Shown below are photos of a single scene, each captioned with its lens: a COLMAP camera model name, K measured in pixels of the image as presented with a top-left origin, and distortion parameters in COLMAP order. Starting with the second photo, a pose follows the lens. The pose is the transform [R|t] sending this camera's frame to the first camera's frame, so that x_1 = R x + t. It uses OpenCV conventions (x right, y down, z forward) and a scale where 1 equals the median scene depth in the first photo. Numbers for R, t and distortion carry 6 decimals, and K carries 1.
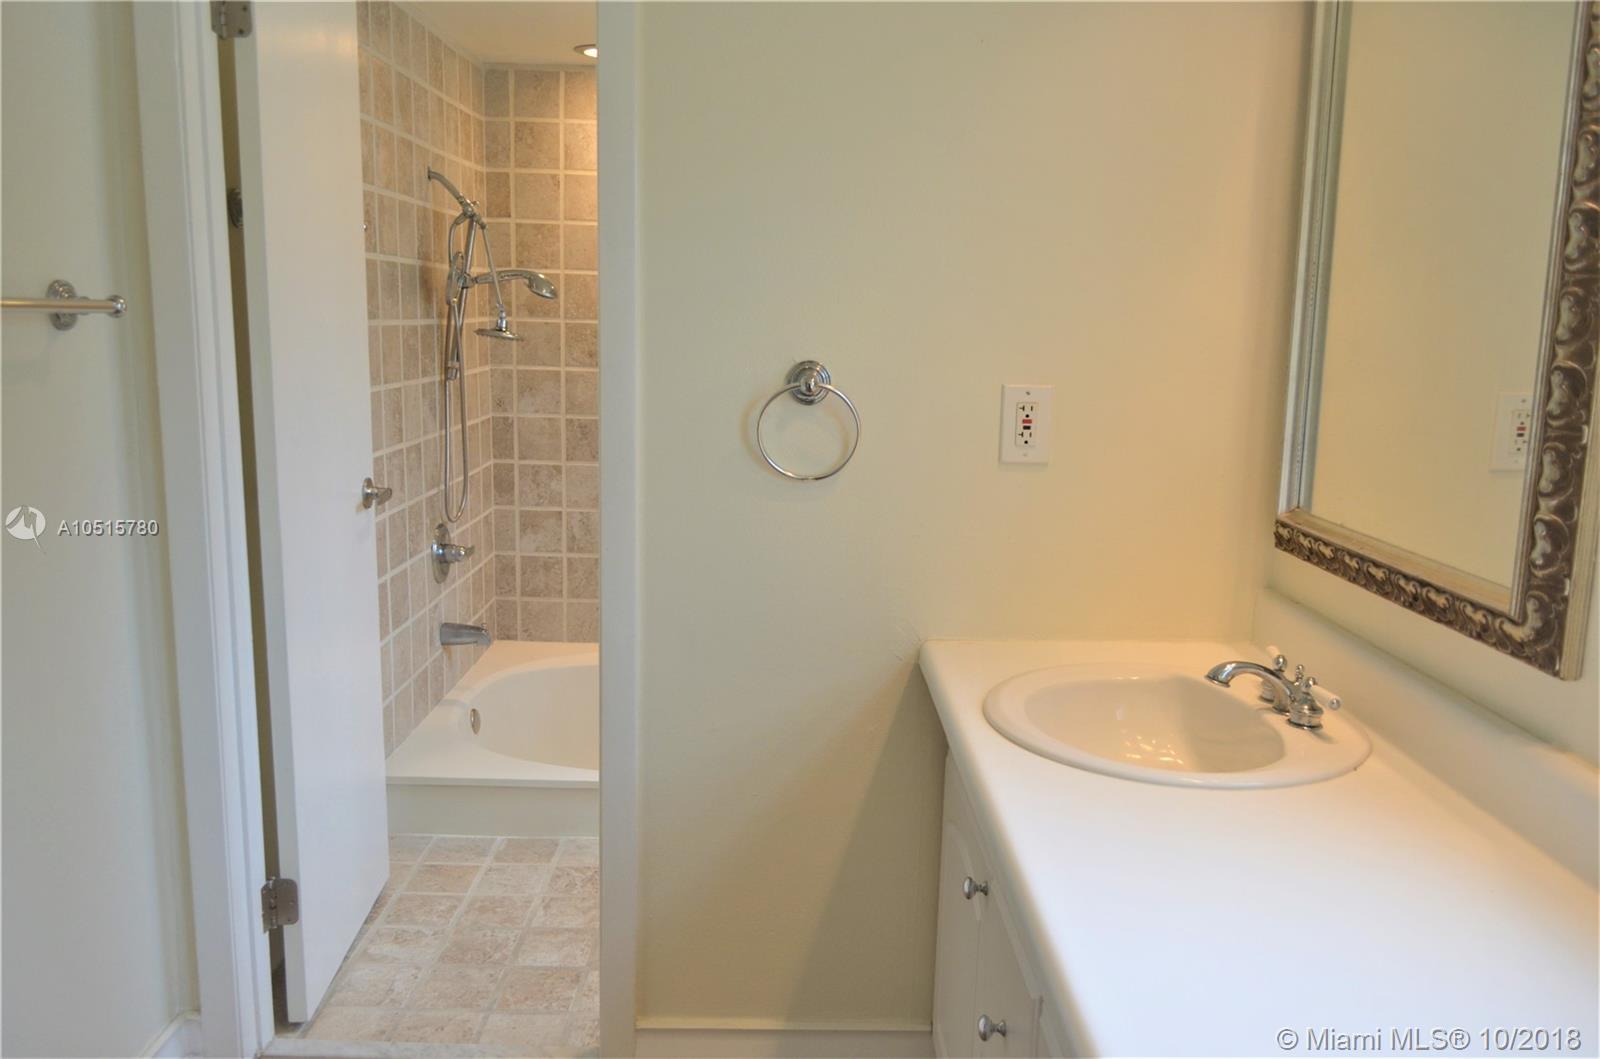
lens RADIAL K [[1238.6, 0, 805.3], [0, 1238.6, 543.1], [0, 0, 1]] dist [0.001969, -0.036223]
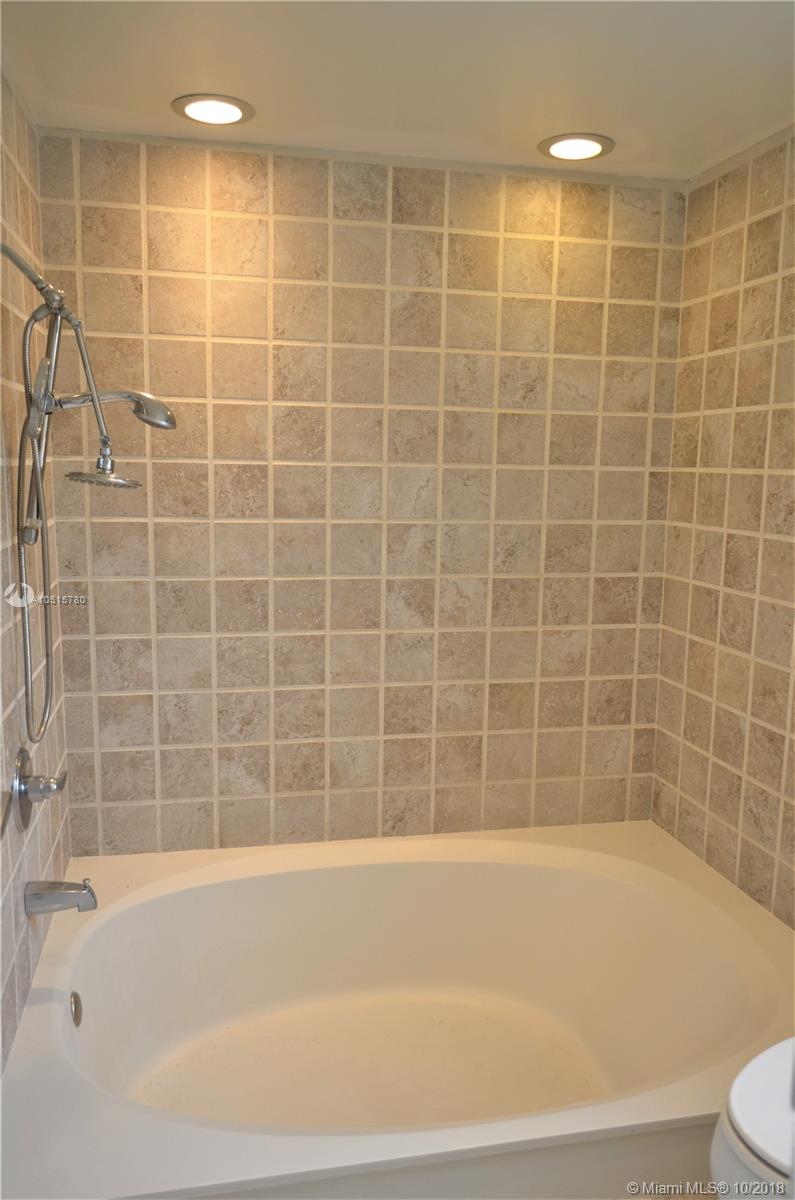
lens RADIAL K [[928.9, 0, 404.1], [0, 928.9, 618.7], [0, 0, 1]] dist [0.001969, -0.036223]
pose [[0.978704, -0.042748, 0.200777, -0.157997], [0.044787, 0.998981, -0.005622, -0.065946], [-0.200332, 0.014494, 0.979621, 0.377358]]
